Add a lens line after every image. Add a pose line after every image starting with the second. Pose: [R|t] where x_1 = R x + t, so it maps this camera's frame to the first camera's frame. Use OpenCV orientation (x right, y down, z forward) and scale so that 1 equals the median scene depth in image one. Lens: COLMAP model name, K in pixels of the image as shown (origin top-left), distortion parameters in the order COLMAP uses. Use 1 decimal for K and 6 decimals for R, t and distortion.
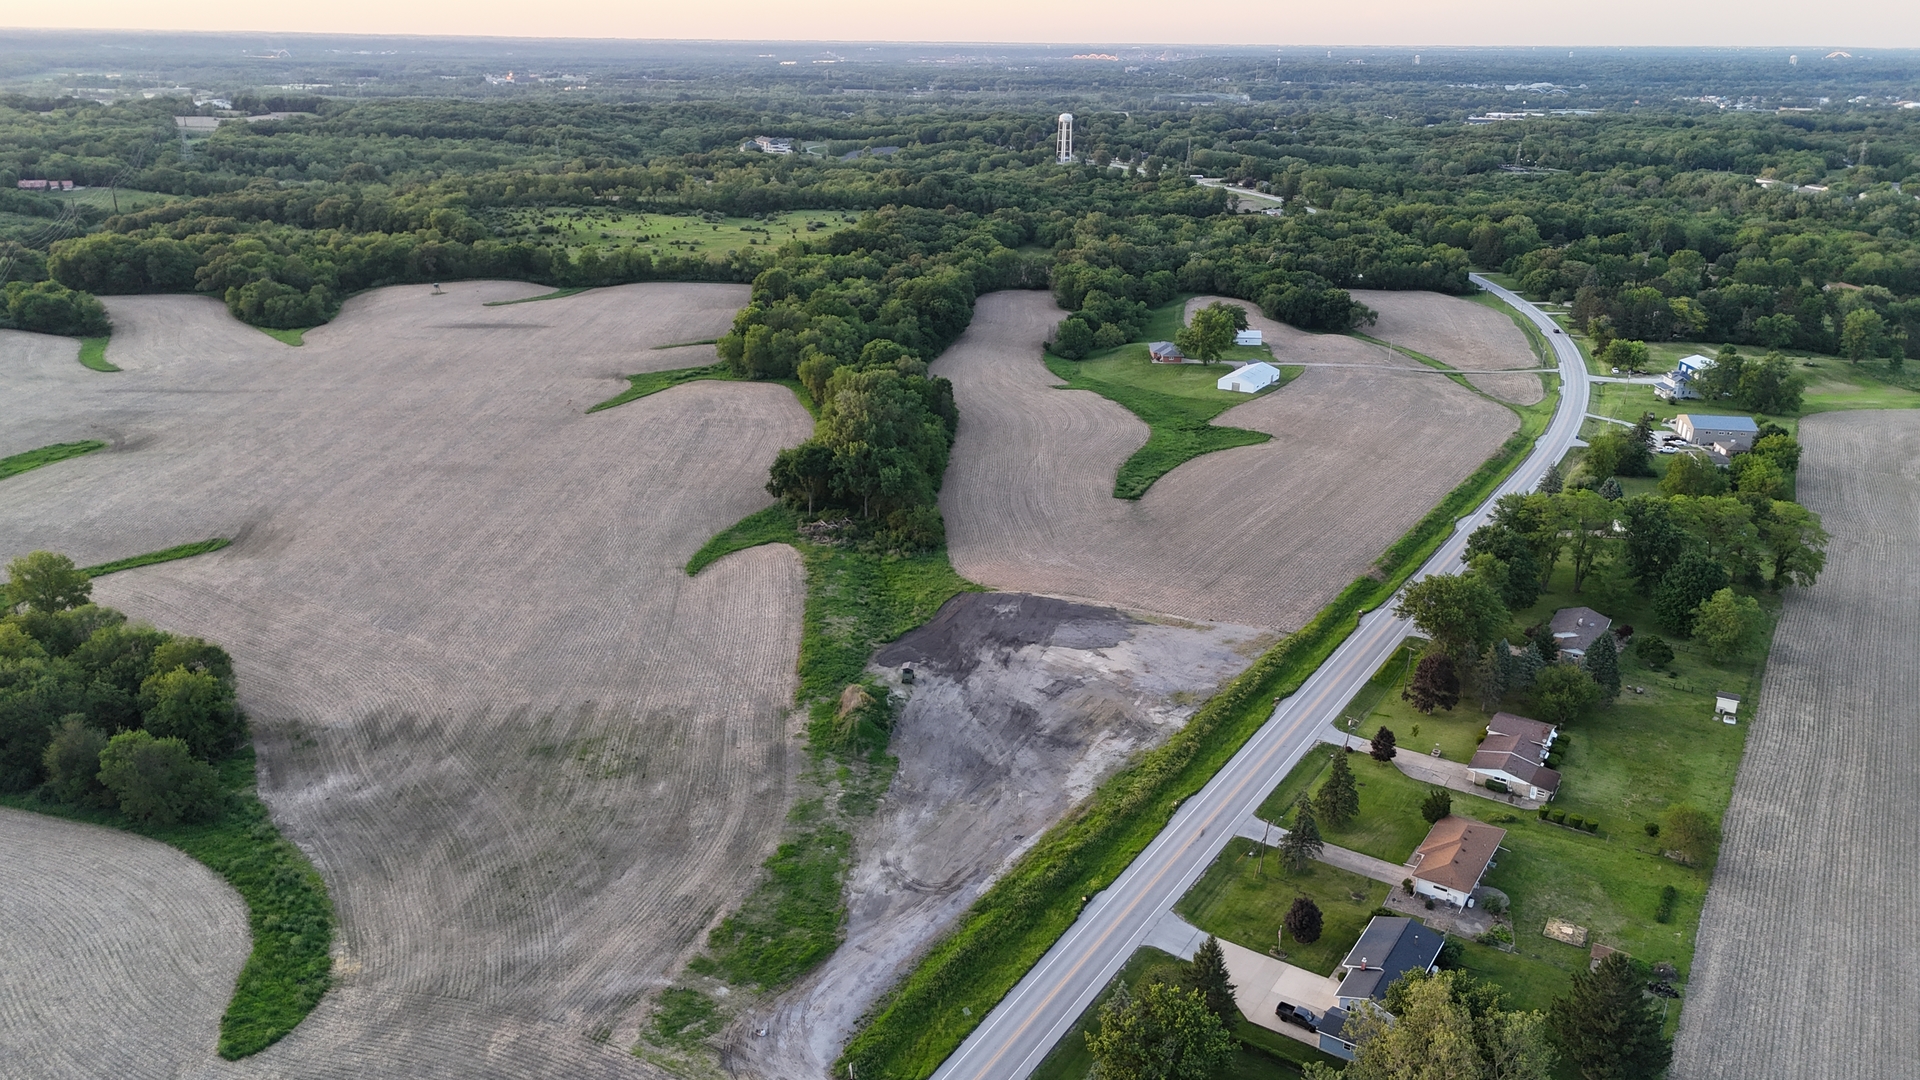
lens RADIAL K [[1402.4, 0, 951.4], [0, 1402.4, 545.8], [0, 0, 1]] dist [0.068772, -0.057728]
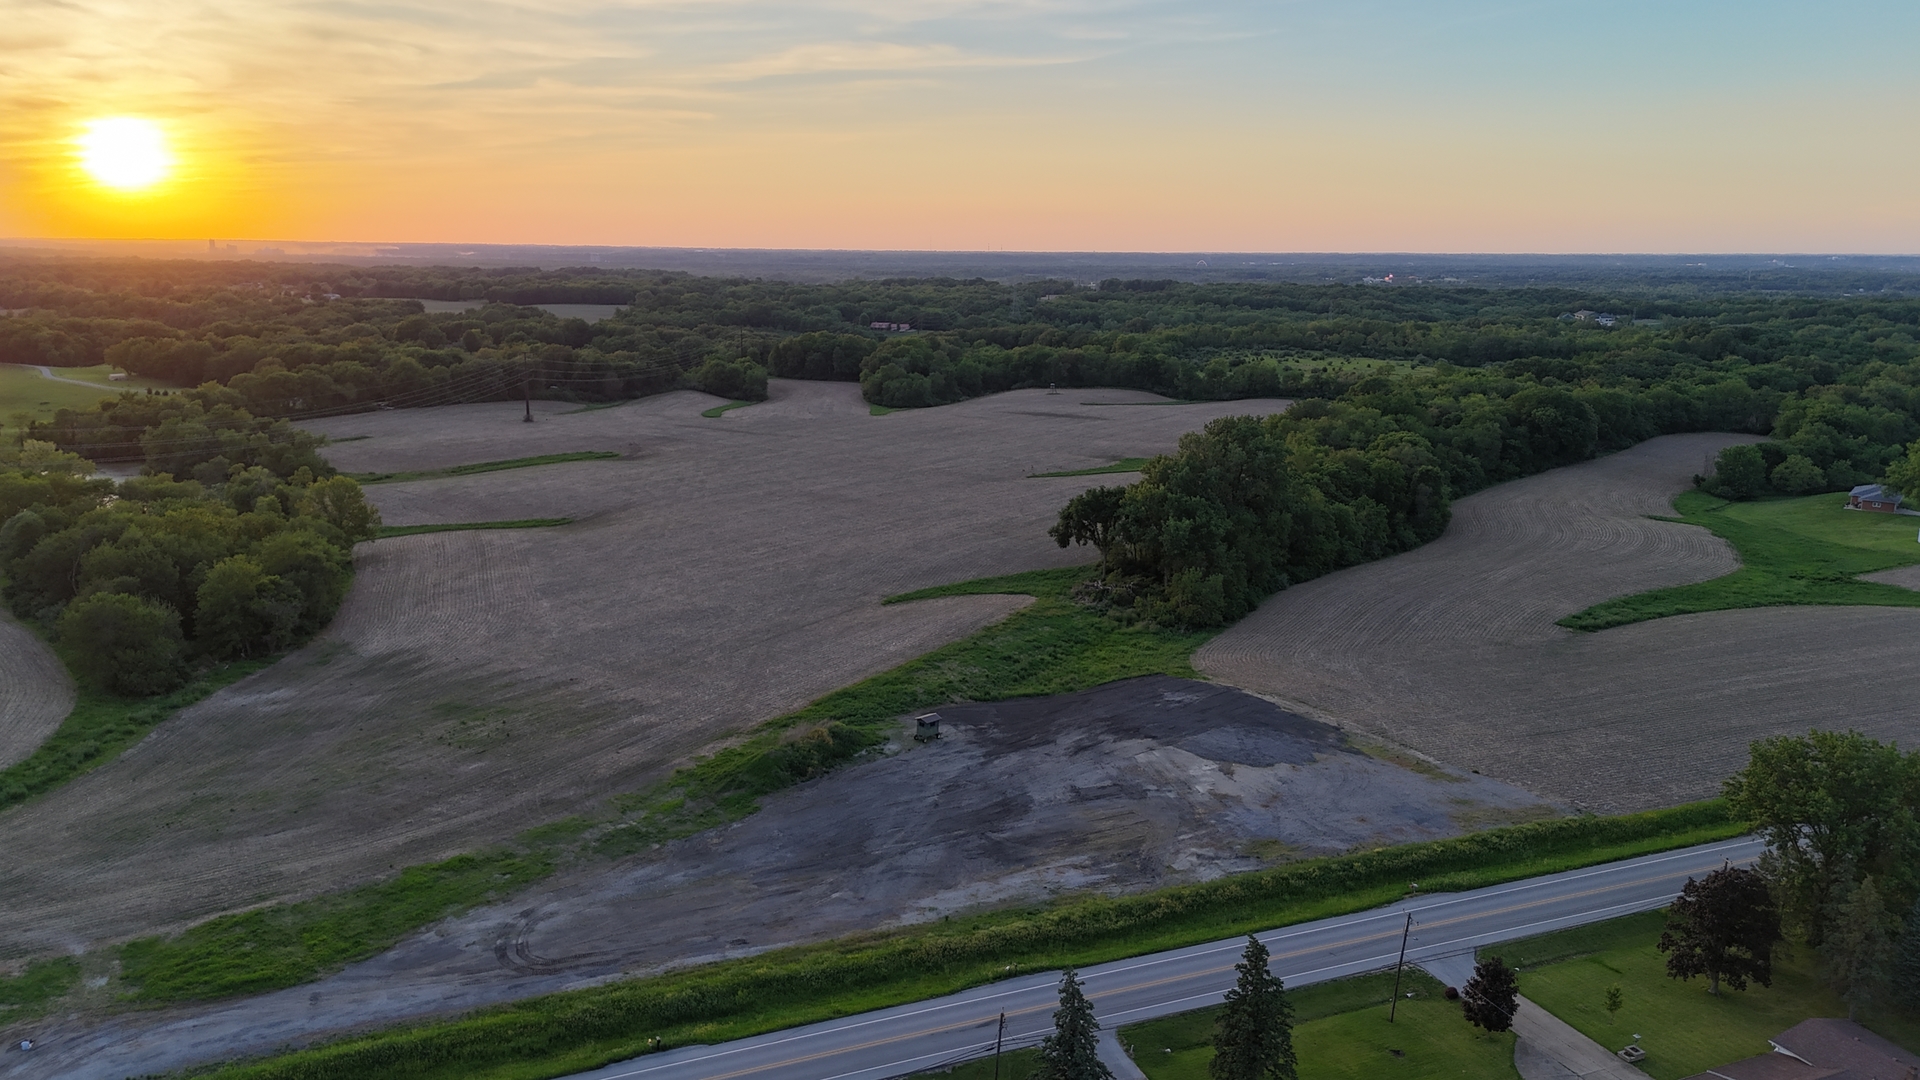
lens RADIAL K [[1391.5, 0, 947.5], [0, 1391.5, 486.1], [0, 0, 1]] dist [0.076493, -0.048924]
pose [[0.818601, 0.088945, -0.567434, 0.276344], [-0.190382, 0.974105, -0.121962, 0.042002], [0.541892, 0.207868, 0.814336, 0.304230]]
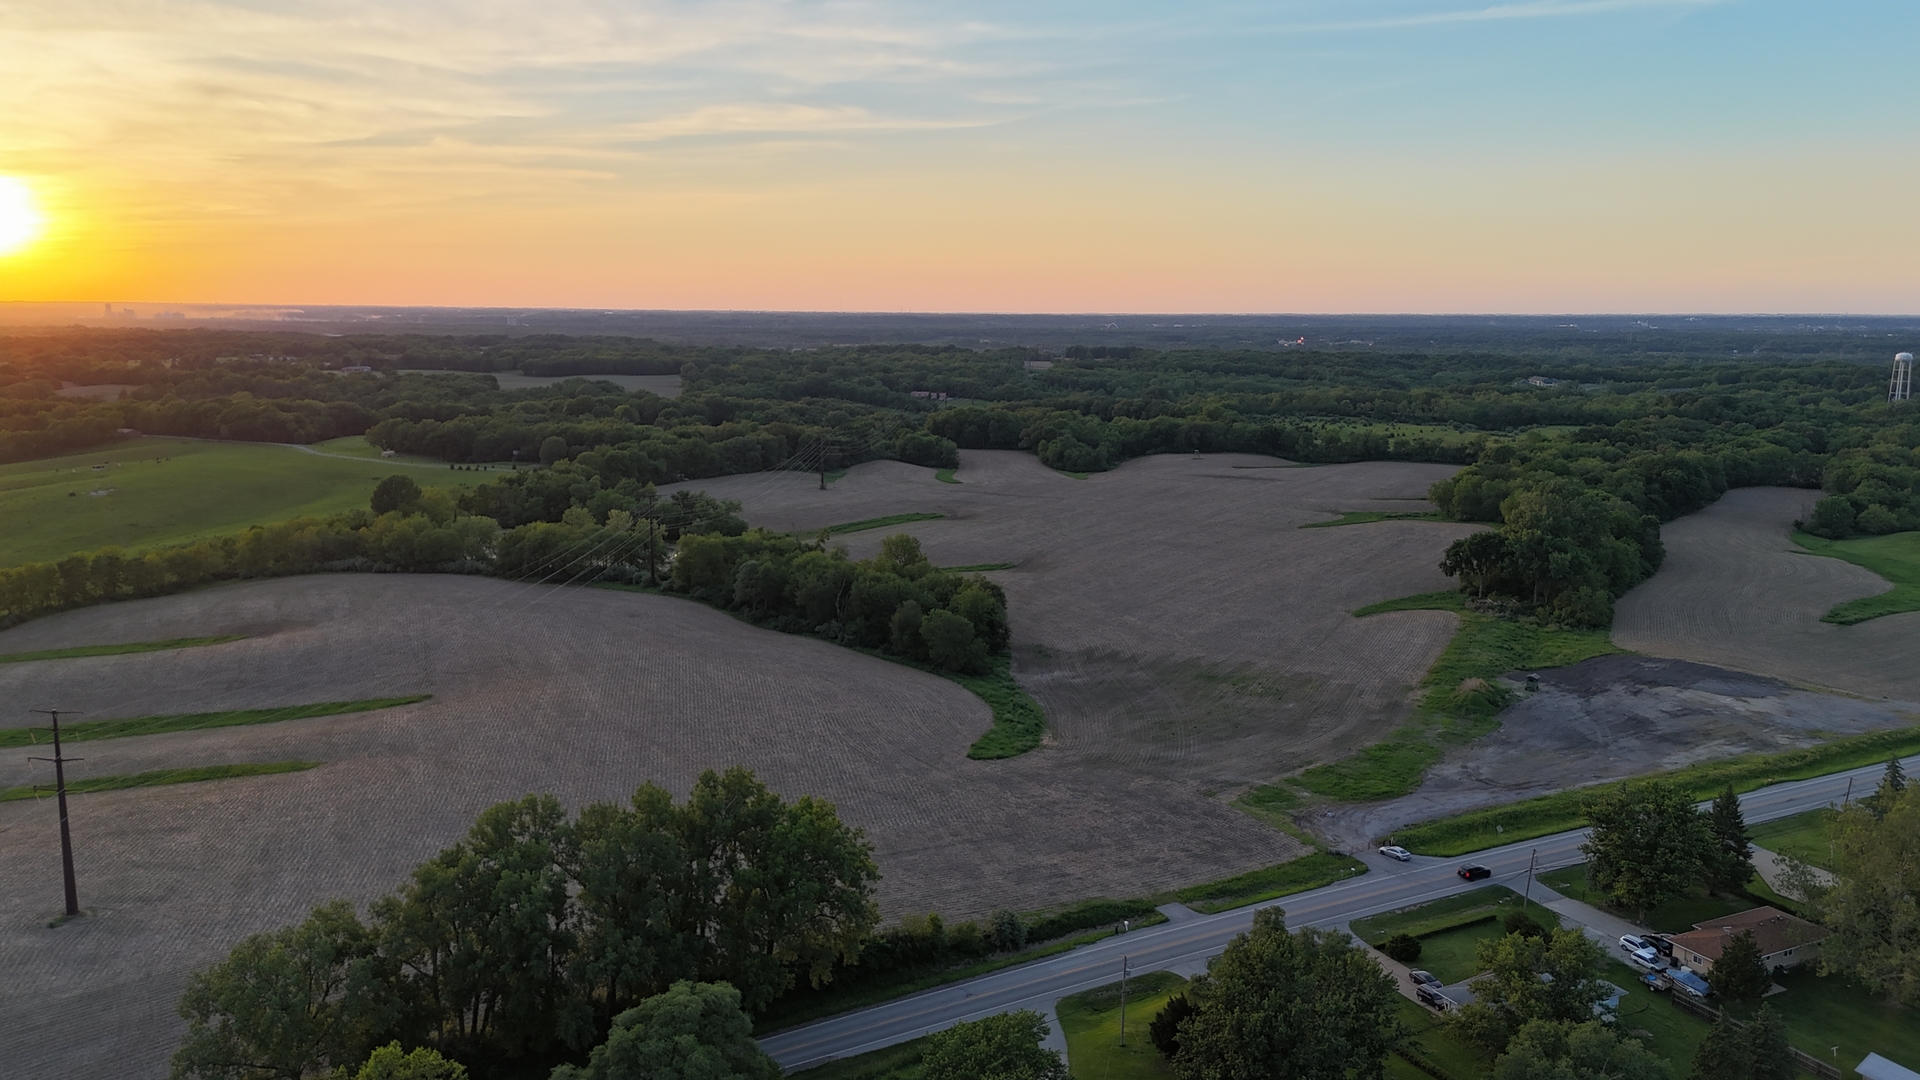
lens RADIAL K [[1402.4, 0, 951.4], [0, 1402.4, 545.8], [0, 0, 1]] dist [0.068772, -0.057728]
pose [[0.862819, 0.076304, -0.499720, 0.094008], [-0.165841, 0.976558, -0.137229, 0.162320], [0.477535, 0.201278, 0.855247, -0.153261]]
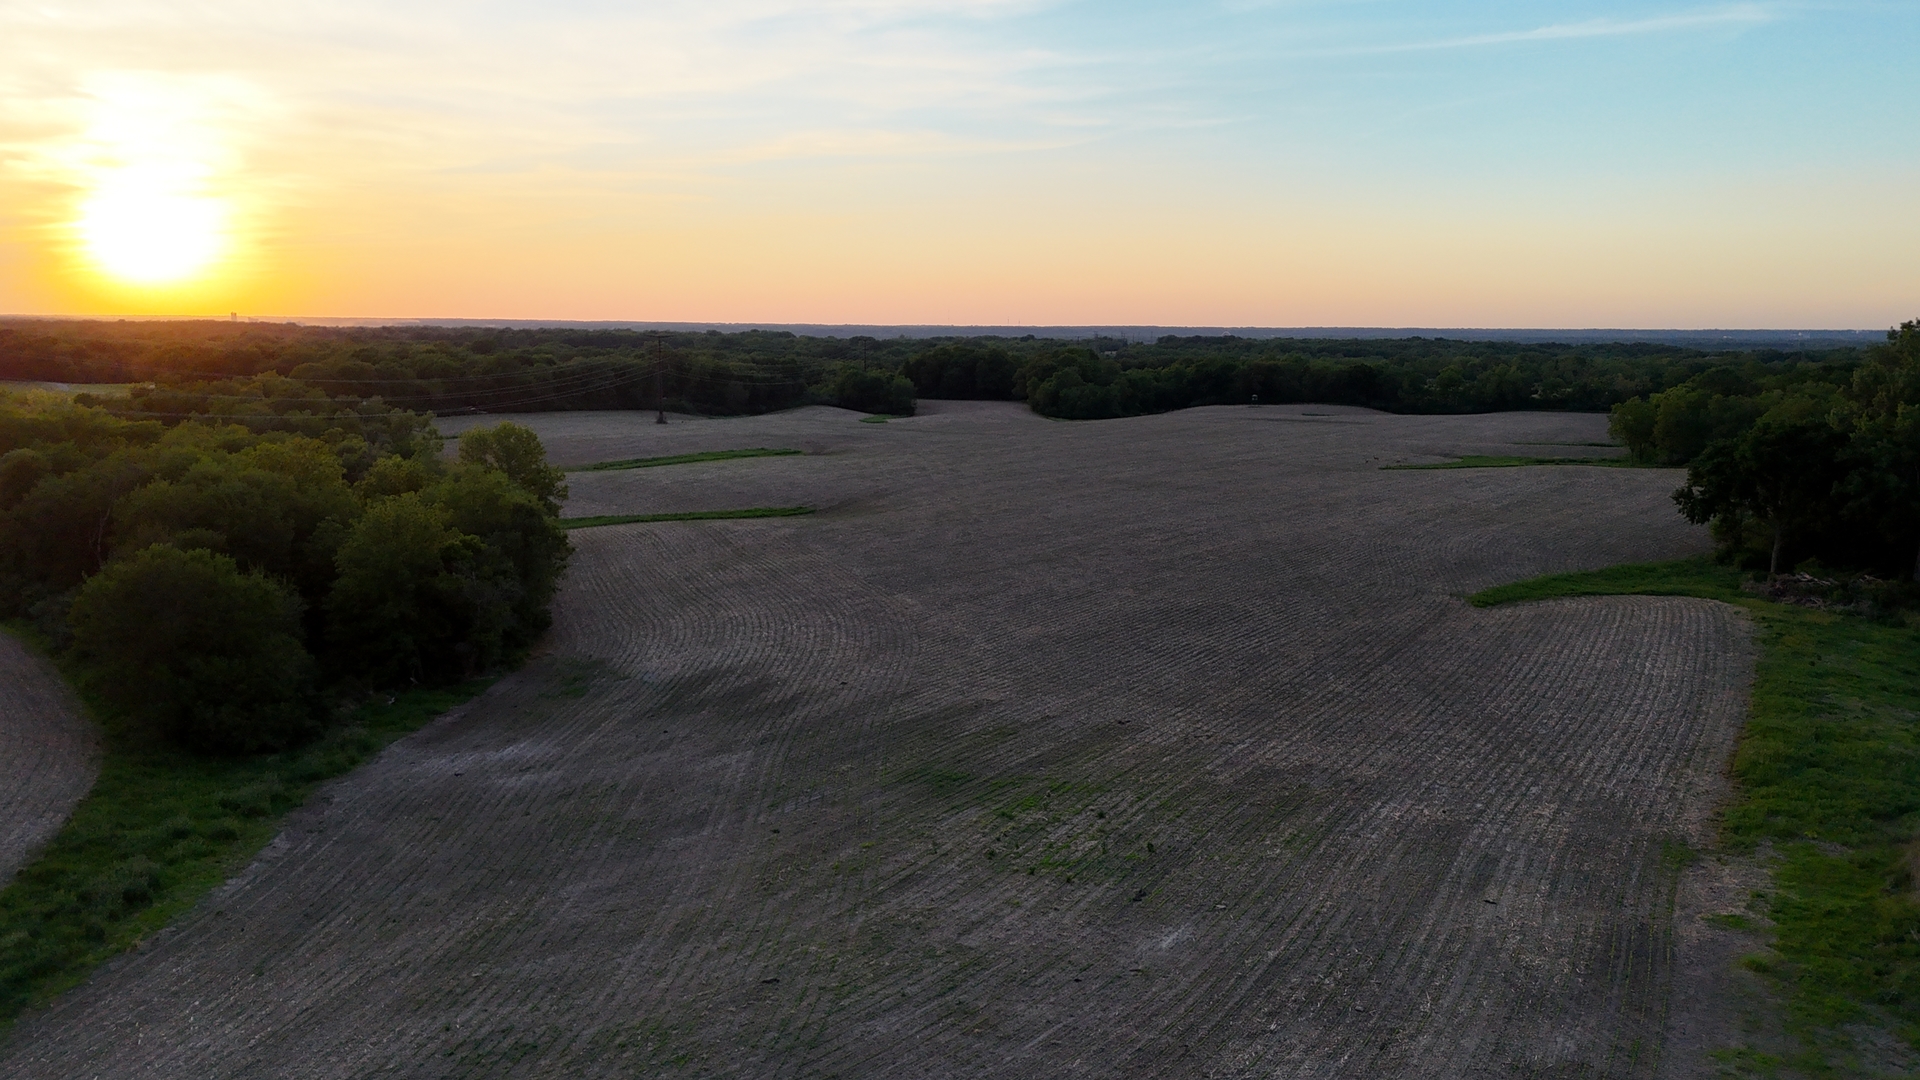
lens RADIAL K [[1391.5, 0, 947.5], [0, 1391.5, 486.1], [0, 0, 1]] dist [0.076493, -0.048924]
pose [[0.814400, 0.056444, -0.577553, -0.053319], [-0.190419, 0.966144, -0.174087, 0.089678], [0.548173, 0.251754, 0.797575, 0.462155]]
